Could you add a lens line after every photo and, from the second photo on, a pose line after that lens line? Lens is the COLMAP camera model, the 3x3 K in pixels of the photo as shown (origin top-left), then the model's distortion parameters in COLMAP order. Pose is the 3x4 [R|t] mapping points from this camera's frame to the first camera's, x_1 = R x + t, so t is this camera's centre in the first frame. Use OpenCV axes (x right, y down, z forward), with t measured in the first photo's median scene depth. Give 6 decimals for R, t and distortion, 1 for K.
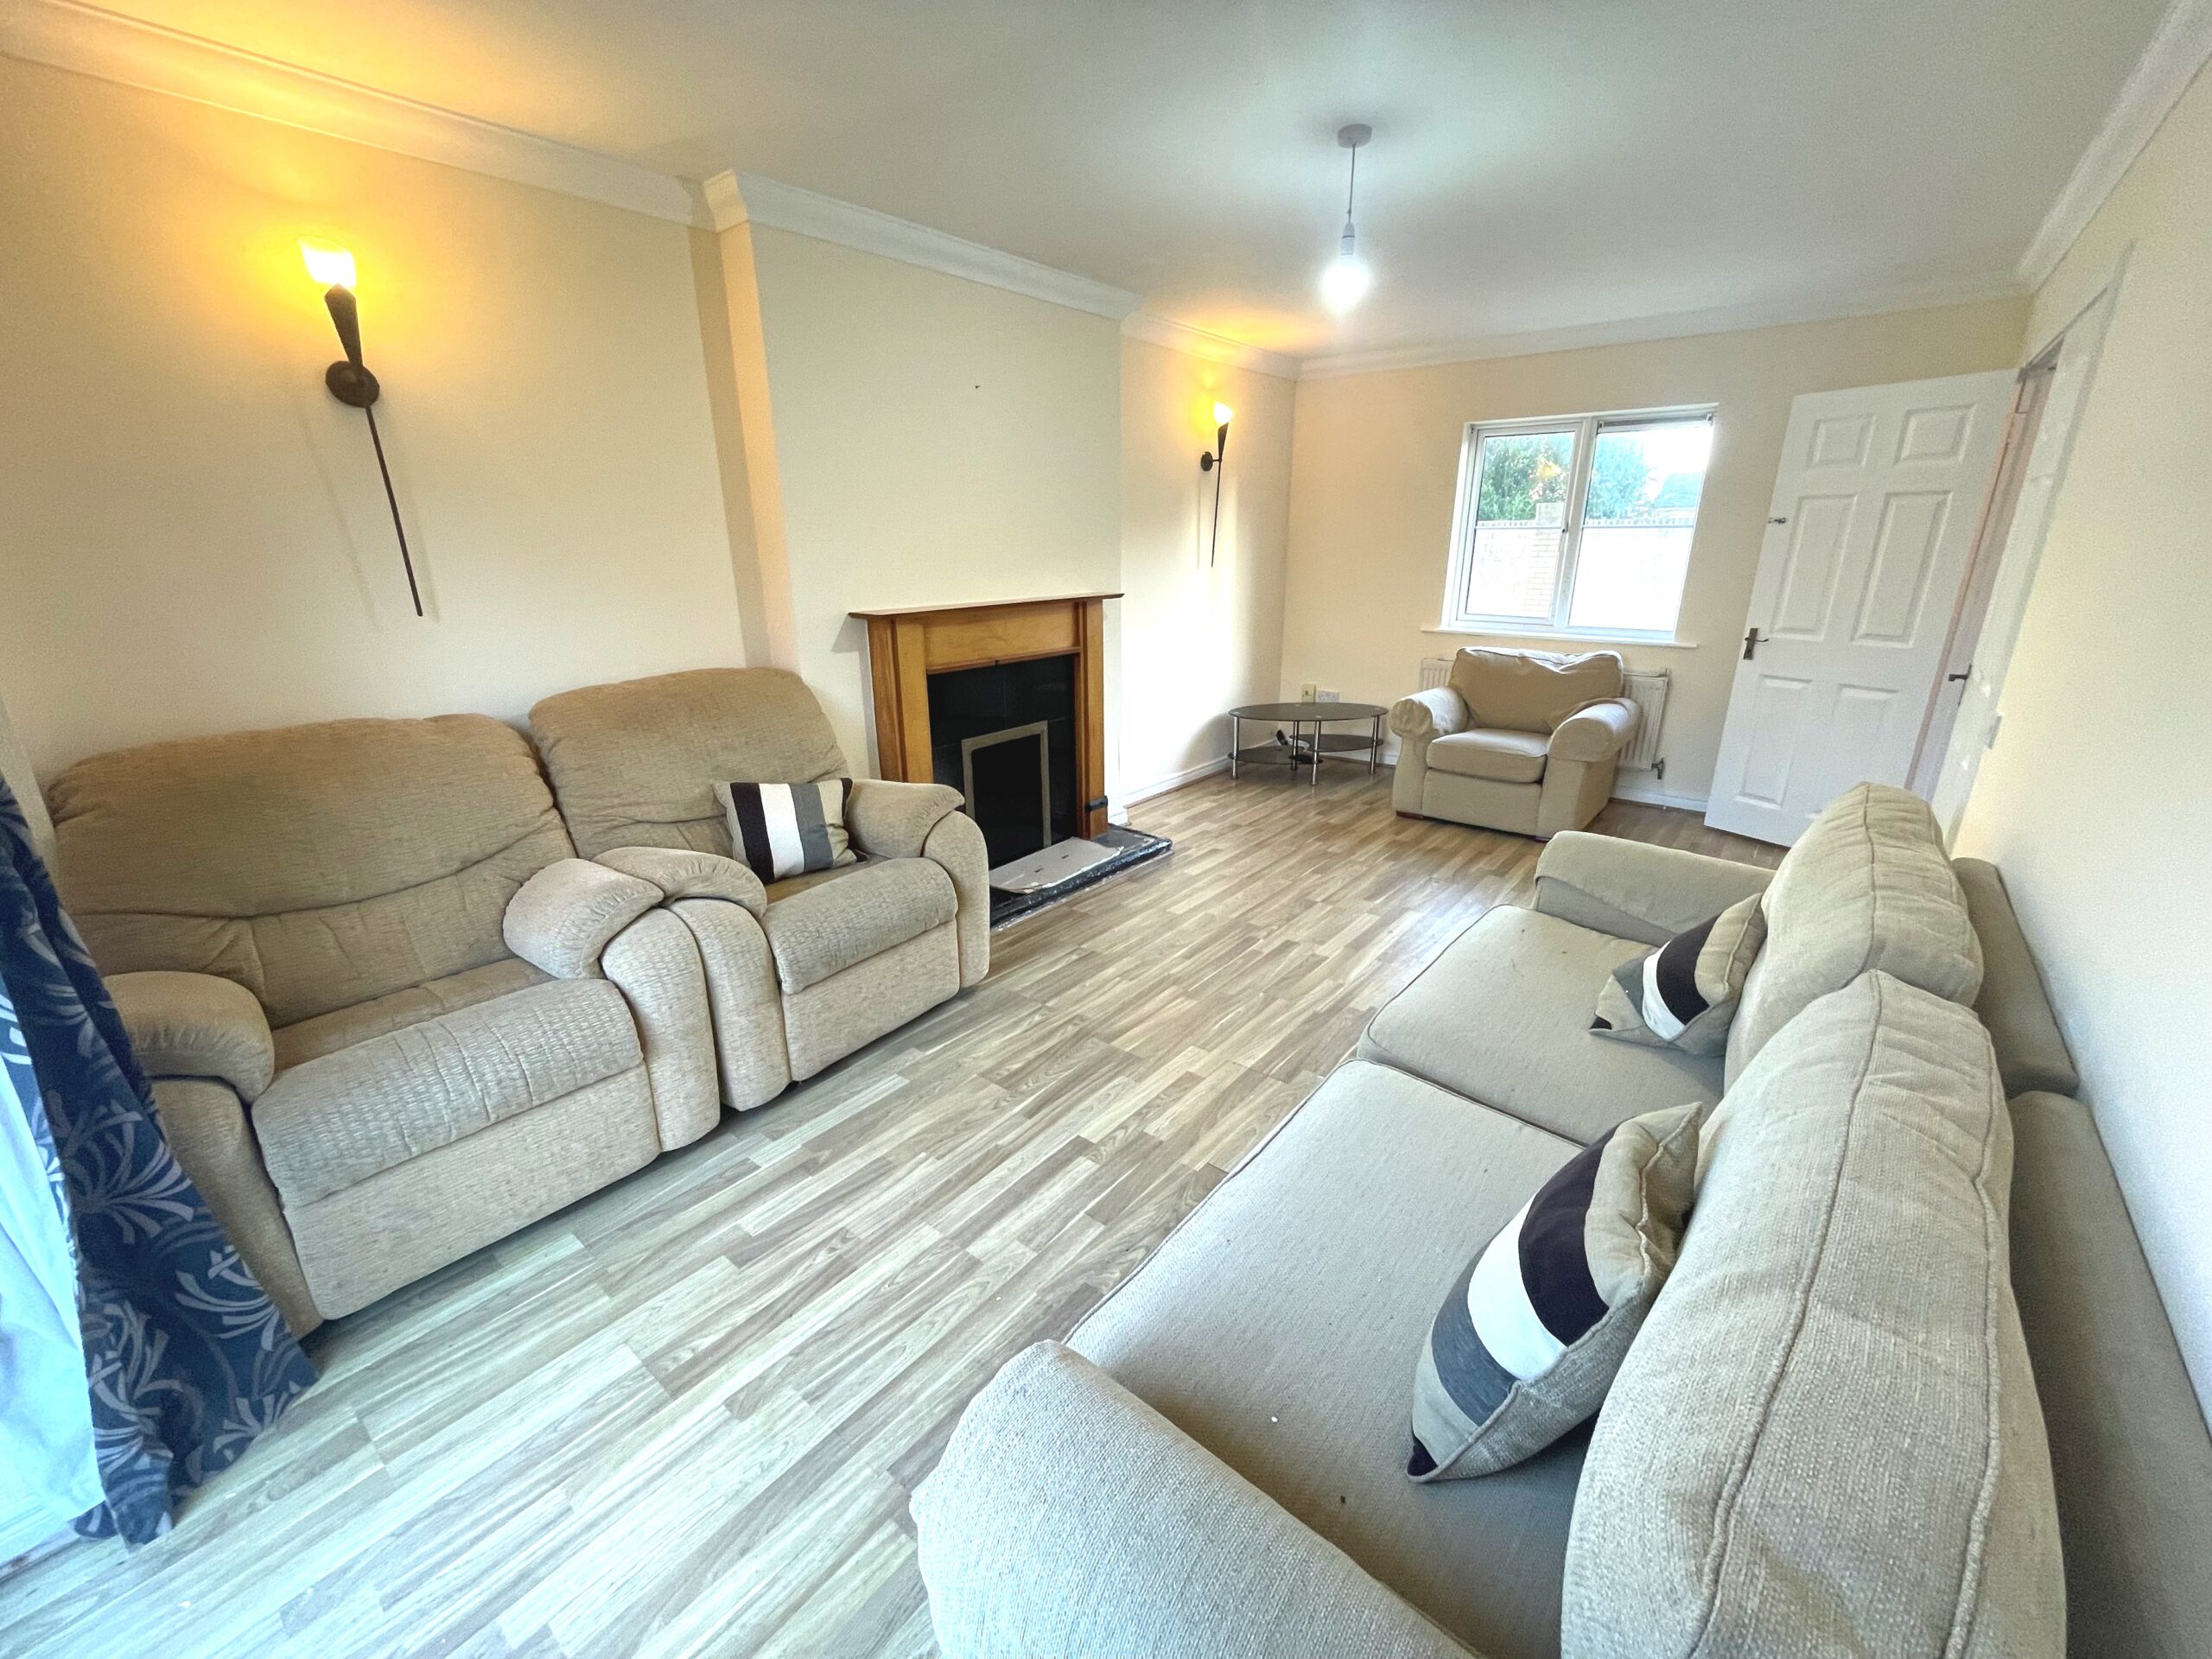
lens RADIAL K [[895.1, 0, 1104.5], [0, 895.1, 823.2], [0, 0, 1]] dist [-0.002653, -0.000696]
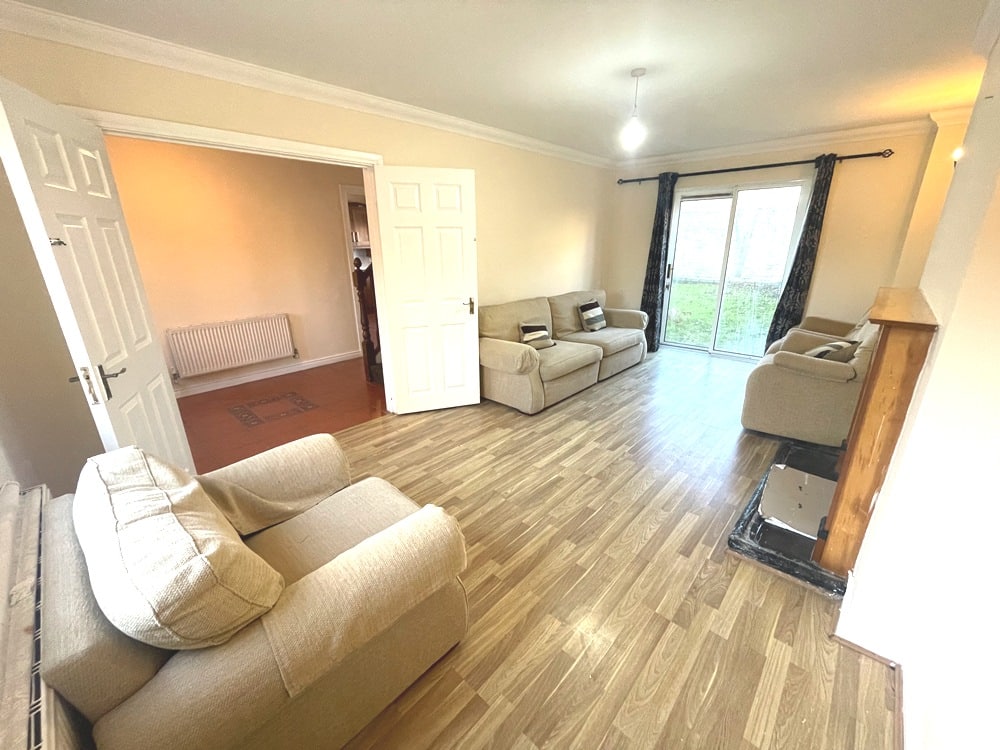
lens RADIAL K [[404.7, 0, 501.0], [0, 404.7, 376.5], [0, 0, 1]] dist [-0.002653, -0.000696]
pose [[-0.998063, -0.004922, 0.062024, 0.376125], [0.032753, 0.806005, 0.591002, -0.506864], [-0.052900, 0.591889, -0.804282, 1.549640]]
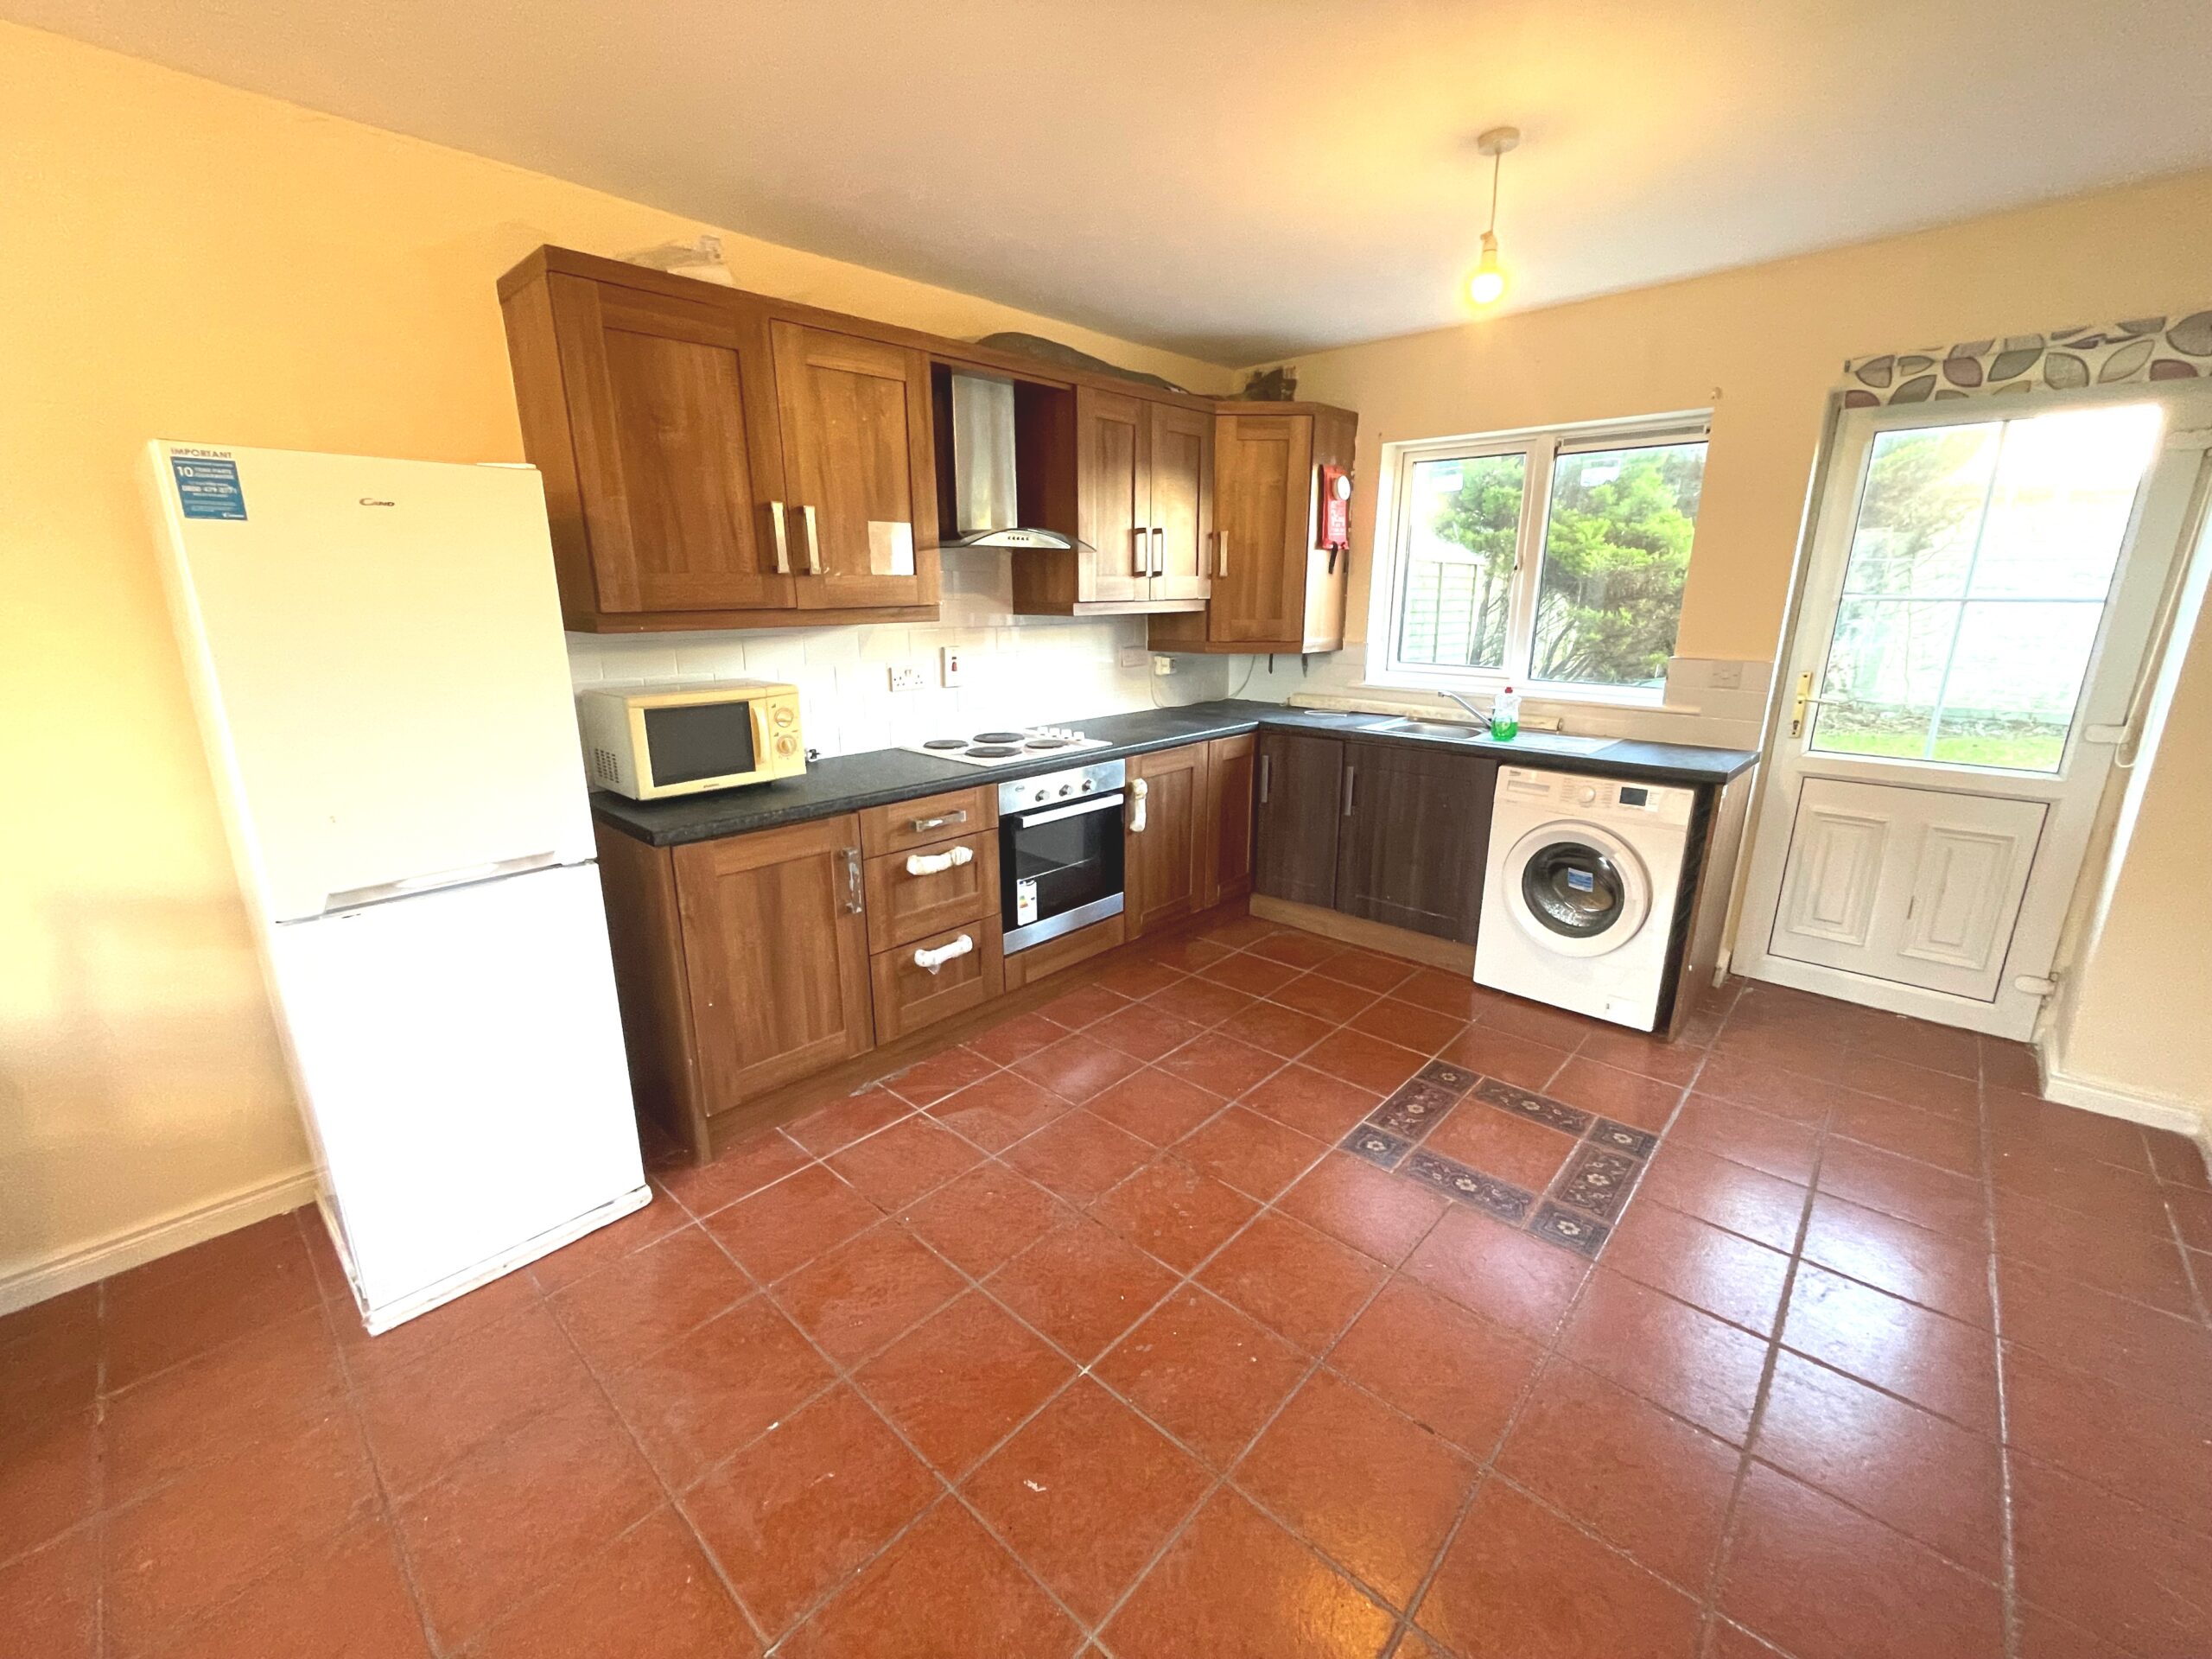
lens RADIAL K [[895.1, 0, 1106.0], [0, 895.1, 826.2], [0, 0, 1]] dist [-0.002653, -0.000696]
pose [[0.063274, -0.259019, 0.963797, 0.434018], [0.307624, 0.923771, 0.228066, -0.294982], [-0.949402, 0.282057, 0.138132, 0.889616]]
